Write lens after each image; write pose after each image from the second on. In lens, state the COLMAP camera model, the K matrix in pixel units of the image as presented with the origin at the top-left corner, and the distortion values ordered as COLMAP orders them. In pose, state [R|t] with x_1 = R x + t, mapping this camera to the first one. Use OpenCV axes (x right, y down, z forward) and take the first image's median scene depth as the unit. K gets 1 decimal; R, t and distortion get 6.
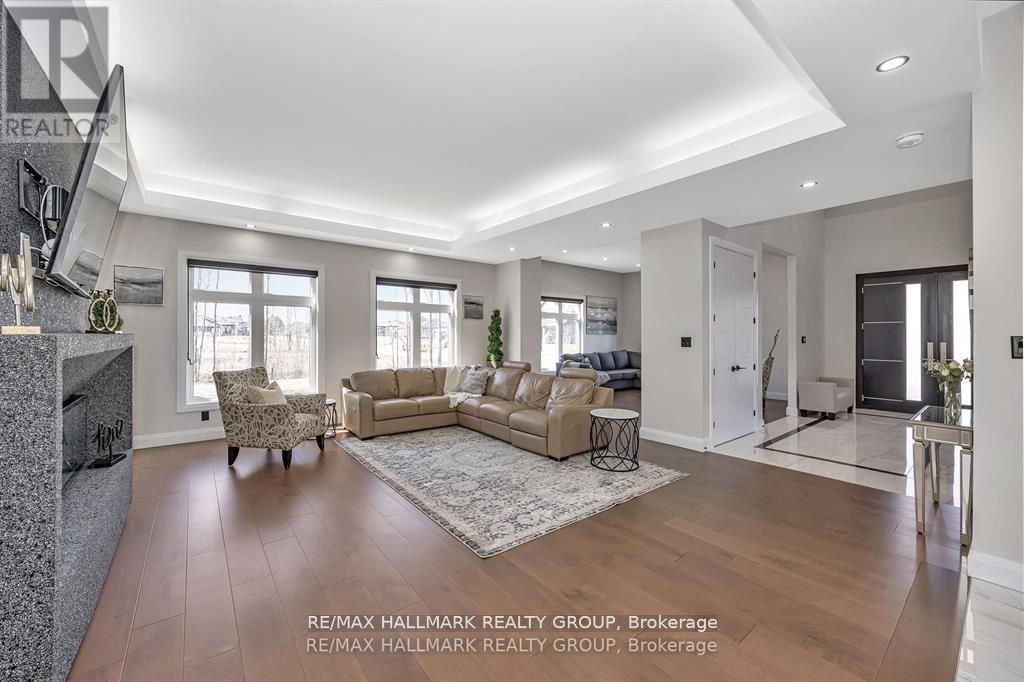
lens RADIAL K [[403.4, 0, 506.1], [0, 403.4, 335.4], [0, 0, 1]] dist [0.003518, 0.000373]
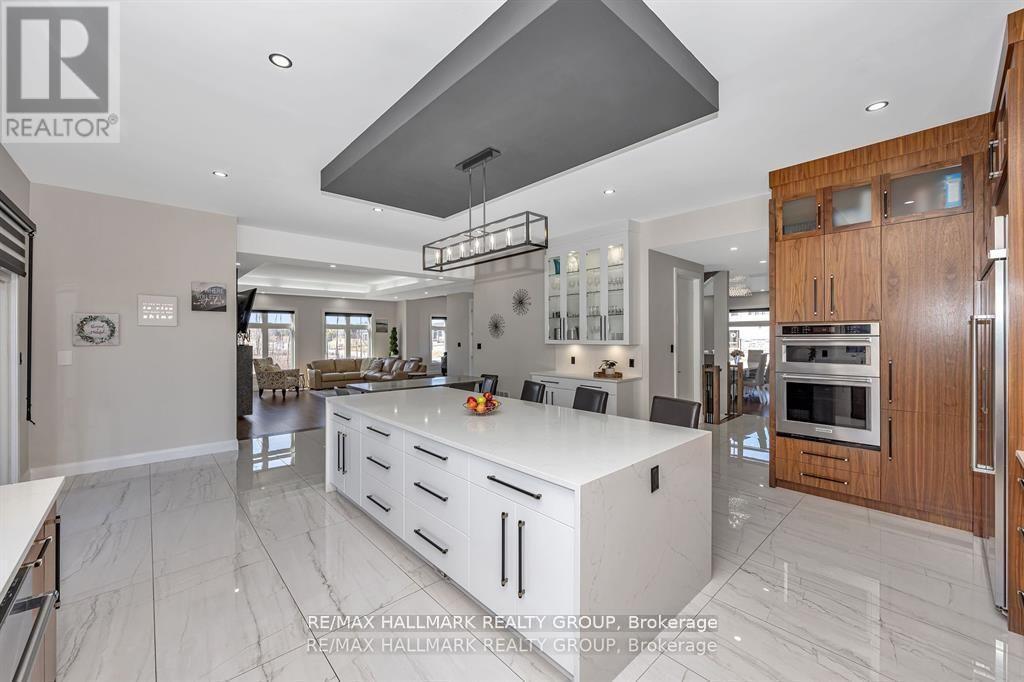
lens RADIAL K [[403.4, 0, 509.5], [0, 403.4, 329.7], [0, 0, 1]] dist [0.003518, 0.000373]
pose [[0.997237, -0.007993, 0.073859, 0.476346], [0.009216, 0.999826, -0.016235, -0.023618], [-0.073717, 0.016871, 0.997137, -1.140890]]
